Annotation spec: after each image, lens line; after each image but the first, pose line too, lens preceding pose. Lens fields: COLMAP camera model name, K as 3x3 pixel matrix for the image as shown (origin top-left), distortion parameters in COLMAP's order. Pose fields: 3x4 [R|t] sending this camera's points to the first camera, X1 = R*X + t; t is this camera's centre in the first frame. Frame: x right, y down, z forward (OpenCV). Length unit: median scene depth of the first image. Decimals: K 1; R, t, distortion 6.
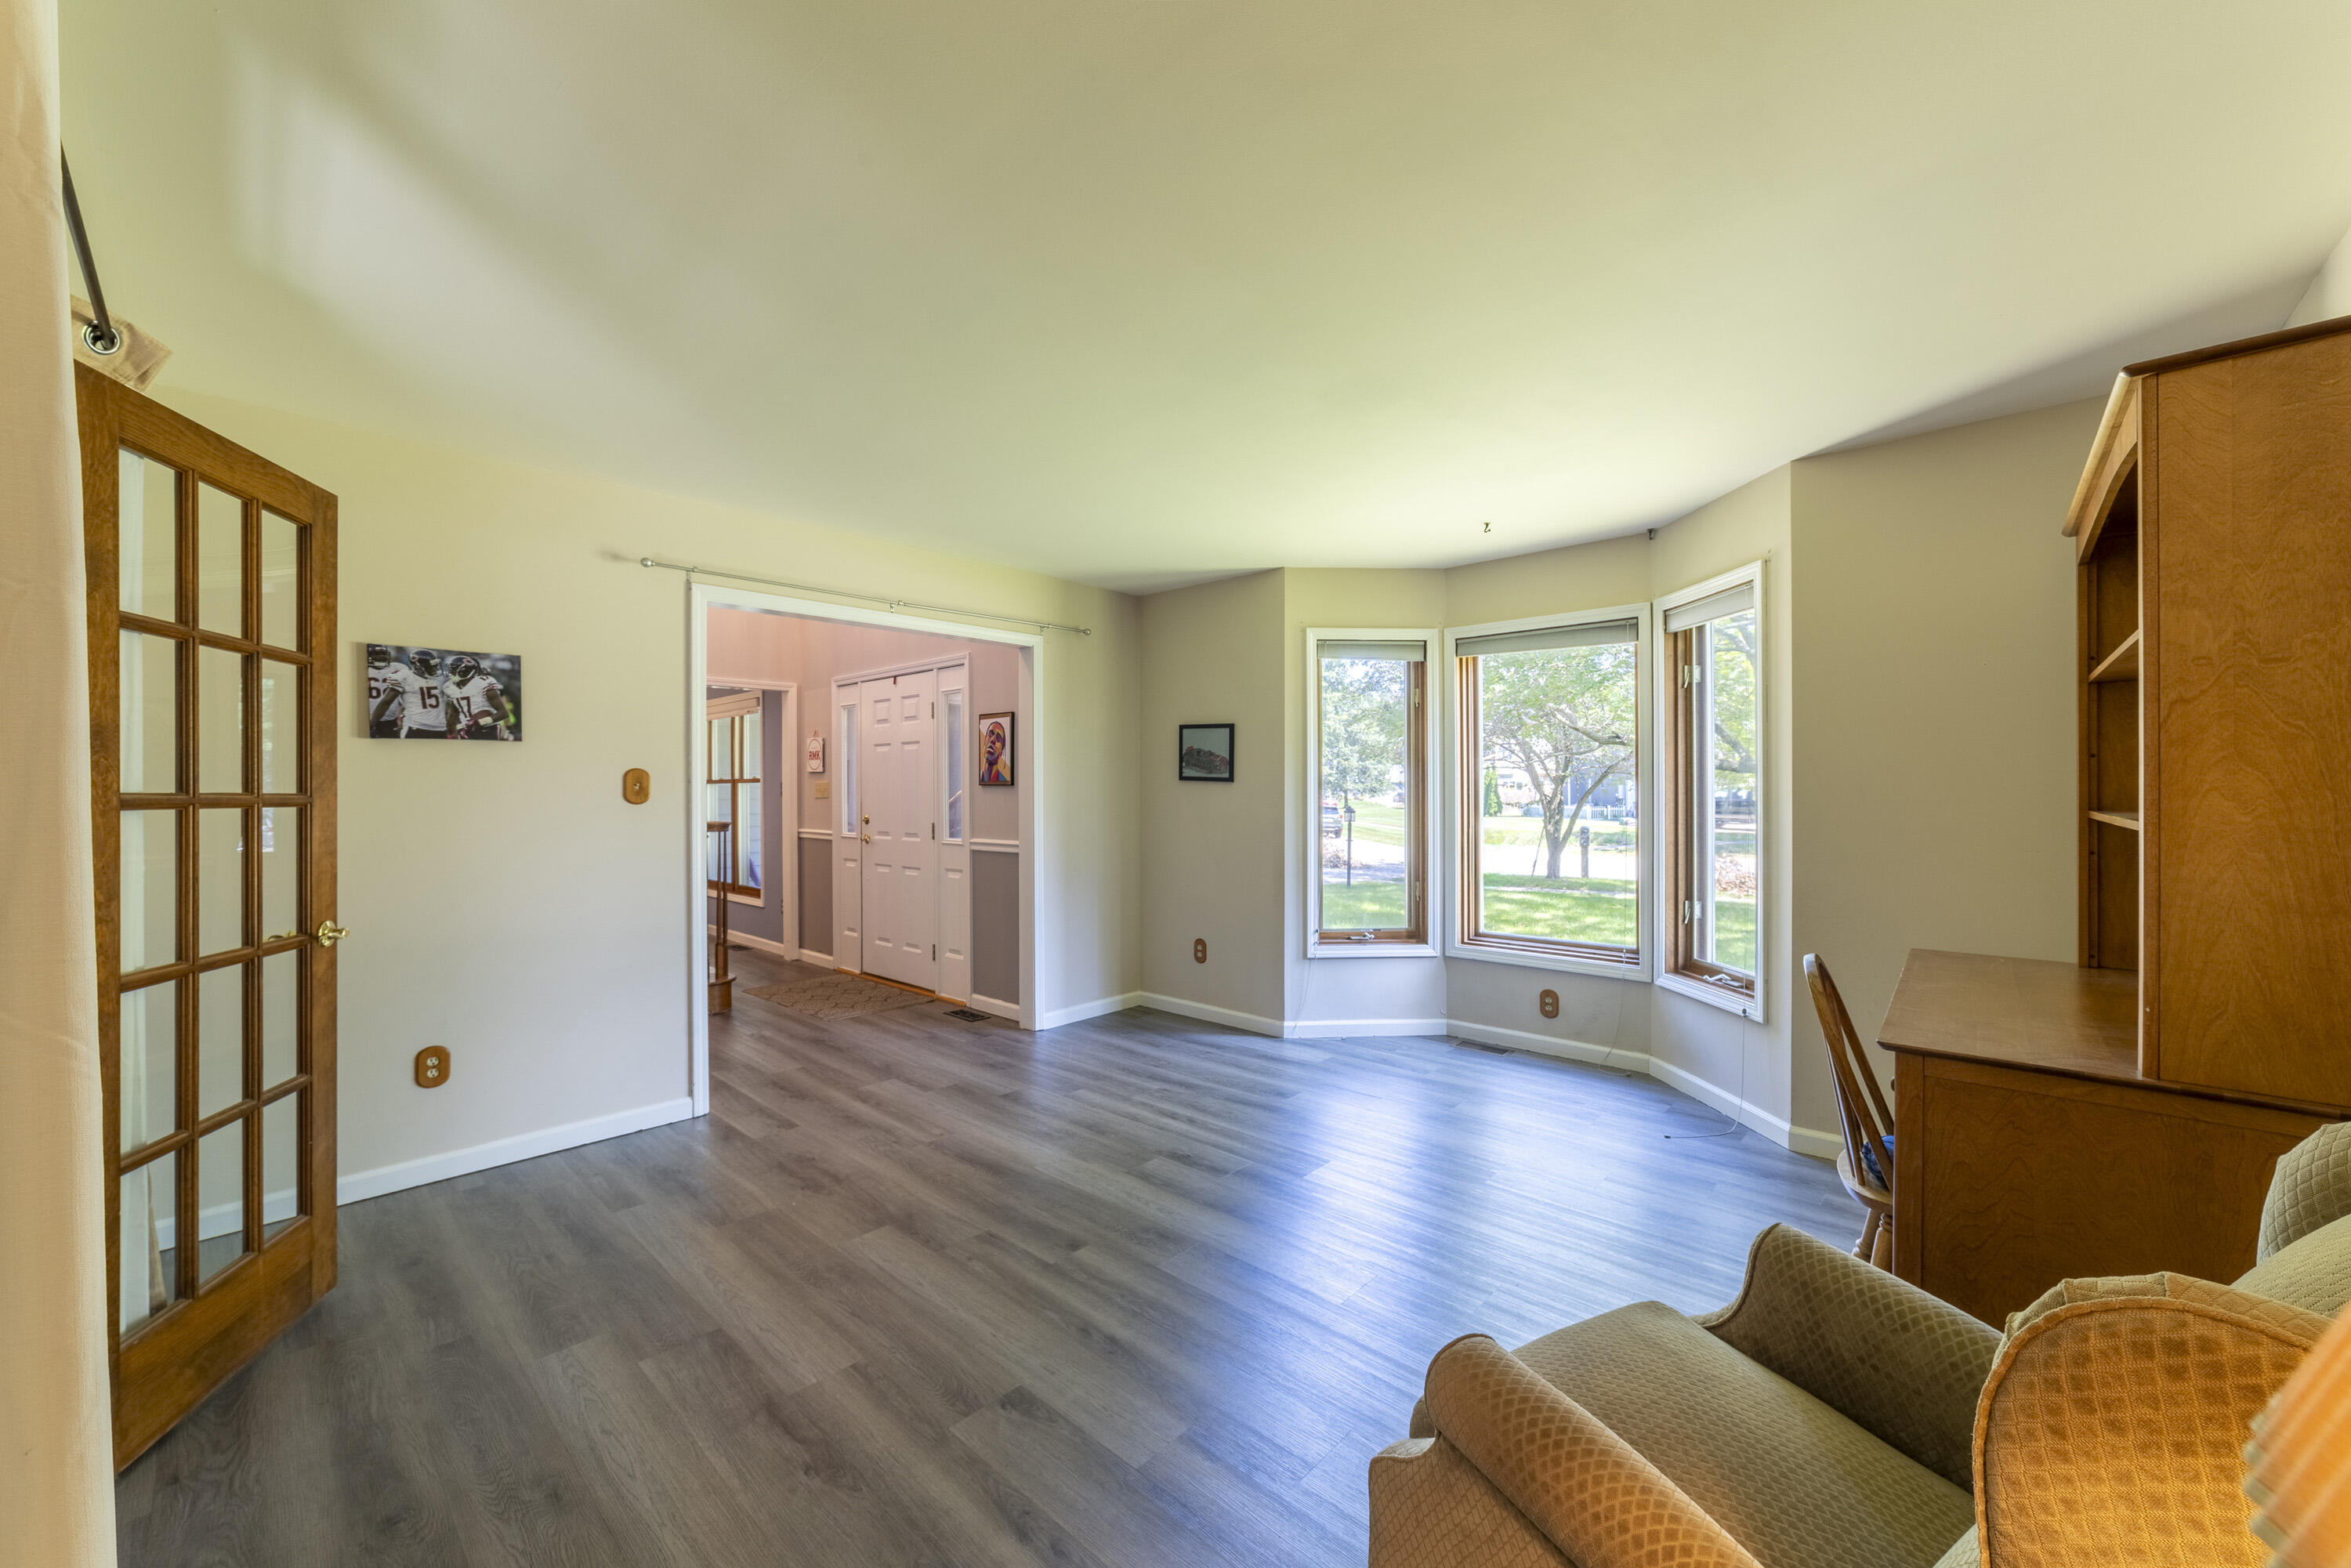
lens RADIAL K [[895.5, 0, 1166.5], [0, 895.5, 791.6], [0, 0, 1]] dist [-0.017239, 0.000794]
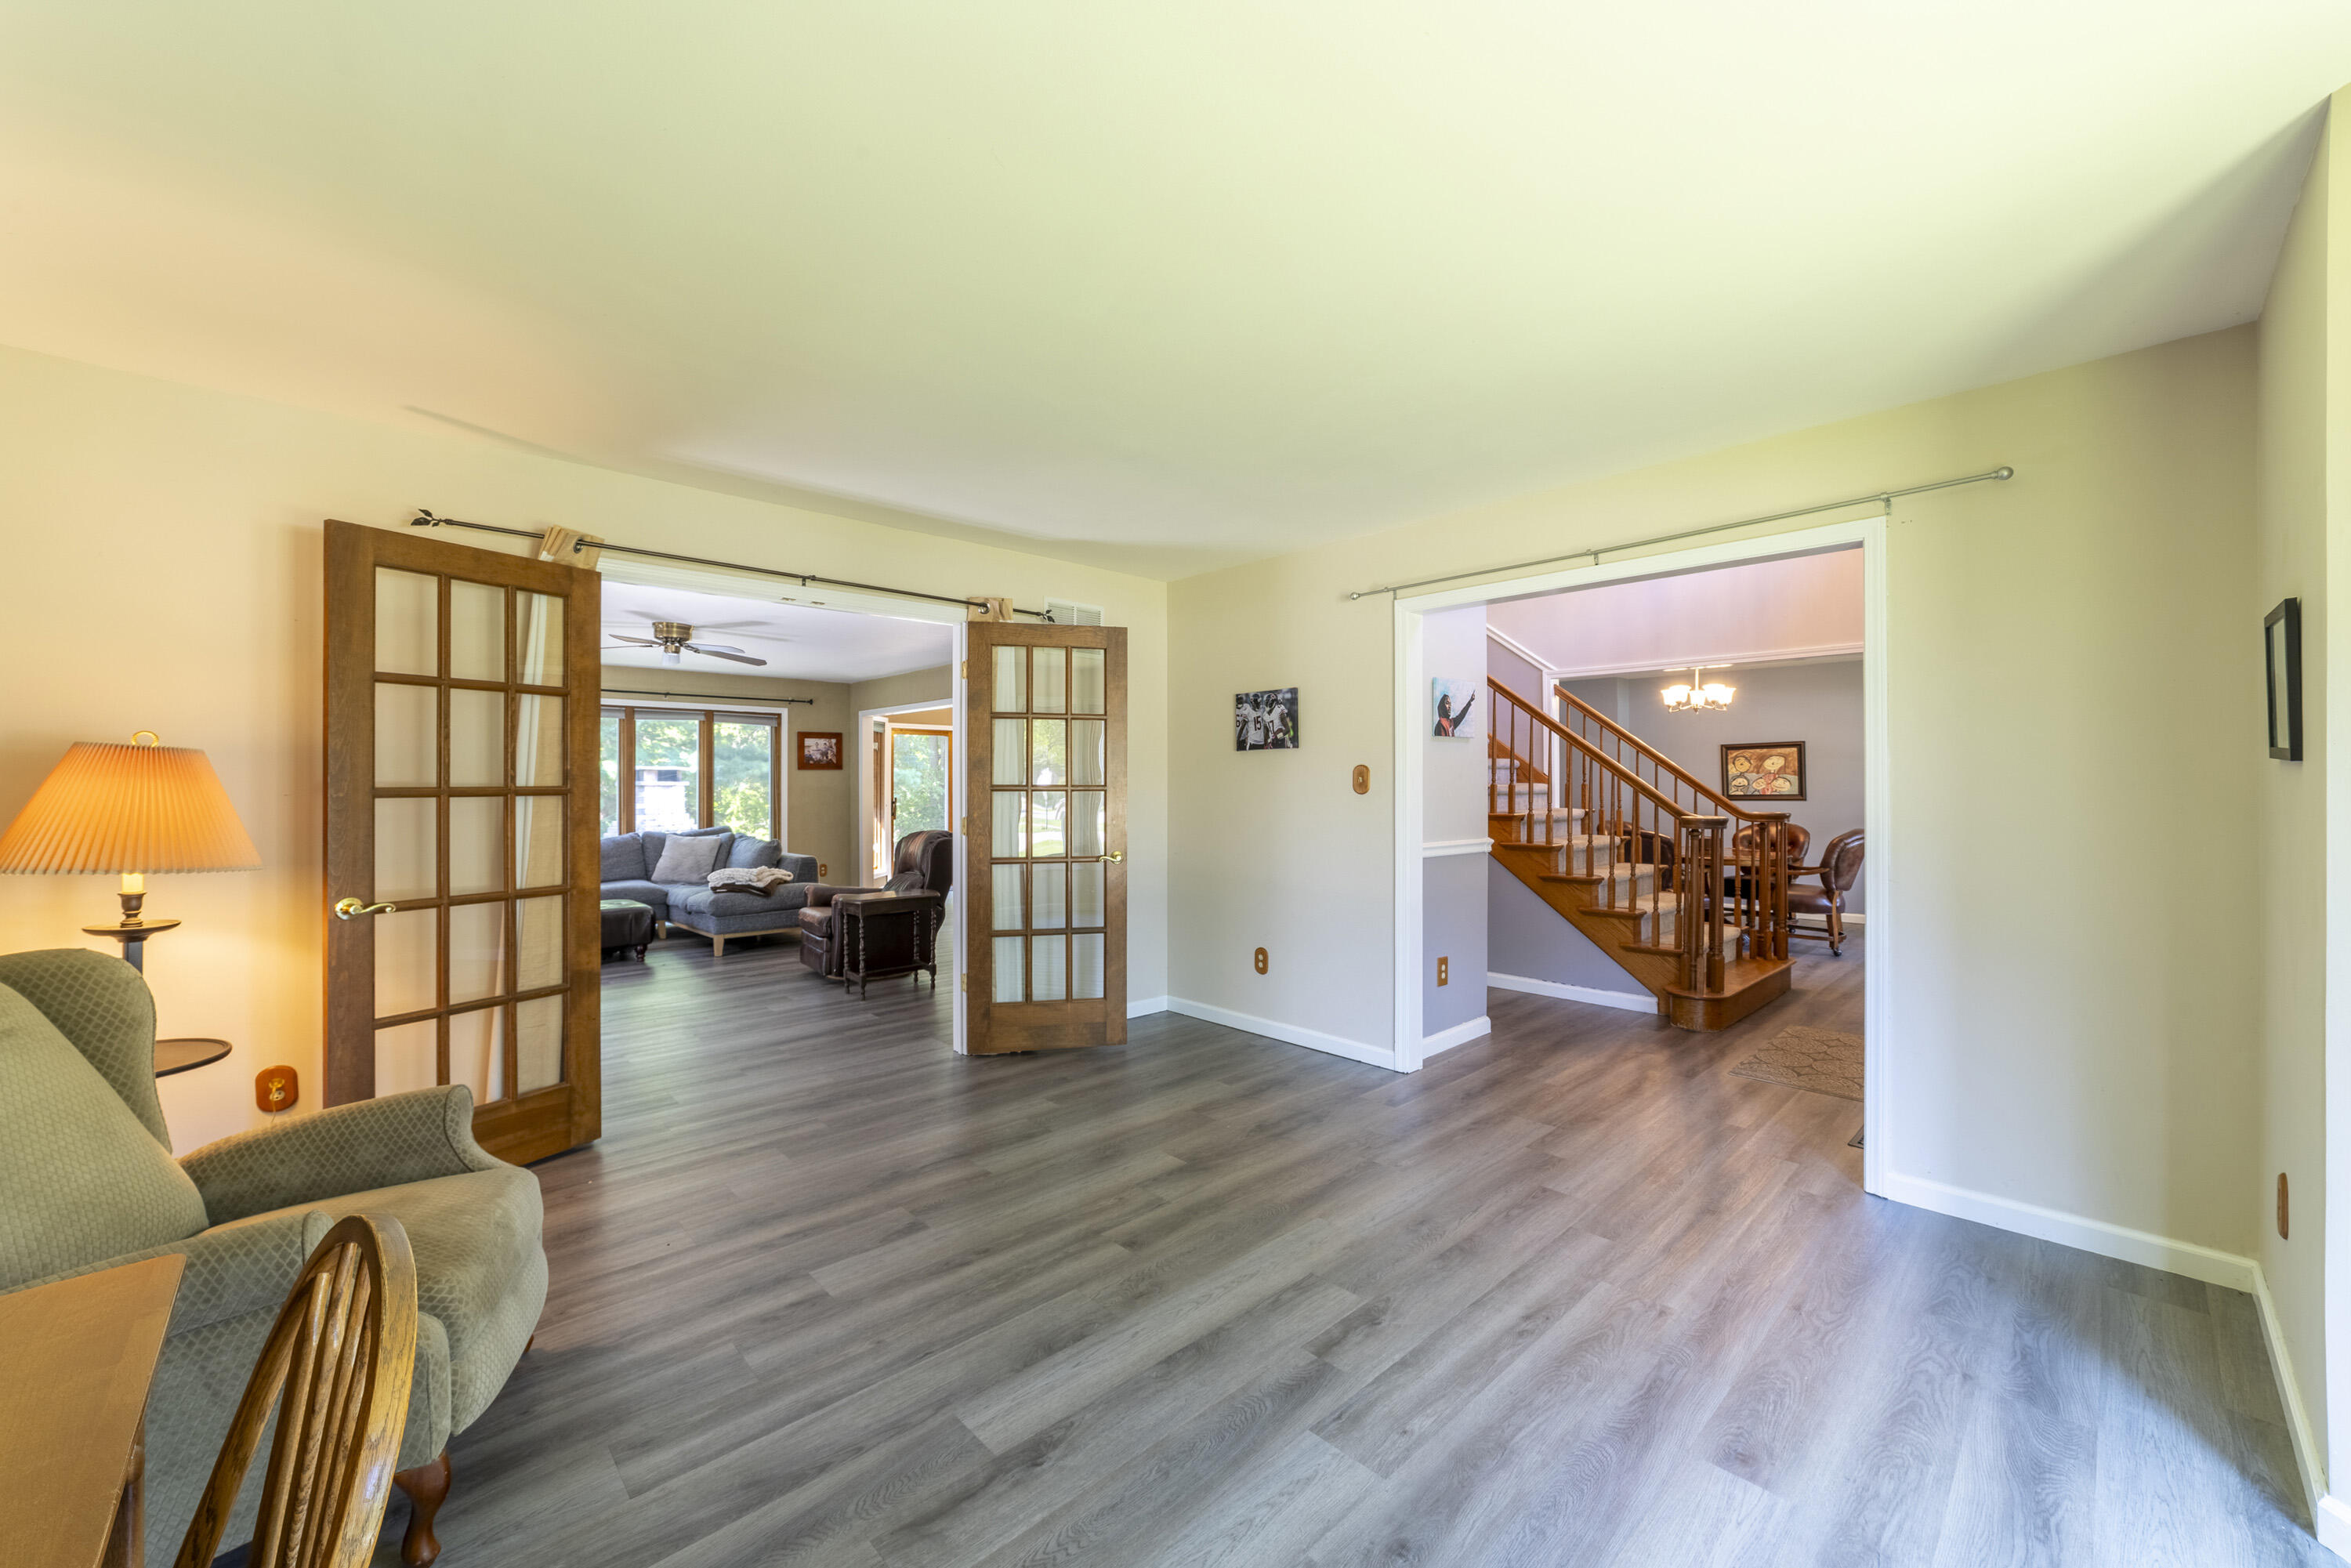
lens RADIAL K [[895.5, 0, 1159.1], [0, 895.5, 779.1], [0, 0, 1]] dist [-0.017239, 0.000794]
pose [[-0.070971, 0.001394, -0.997477, 0.720896], [0.004129, 0.999991, 0.001104, -0.009838], [0.997470, -0.004041, -0.070976, 0.896134]]
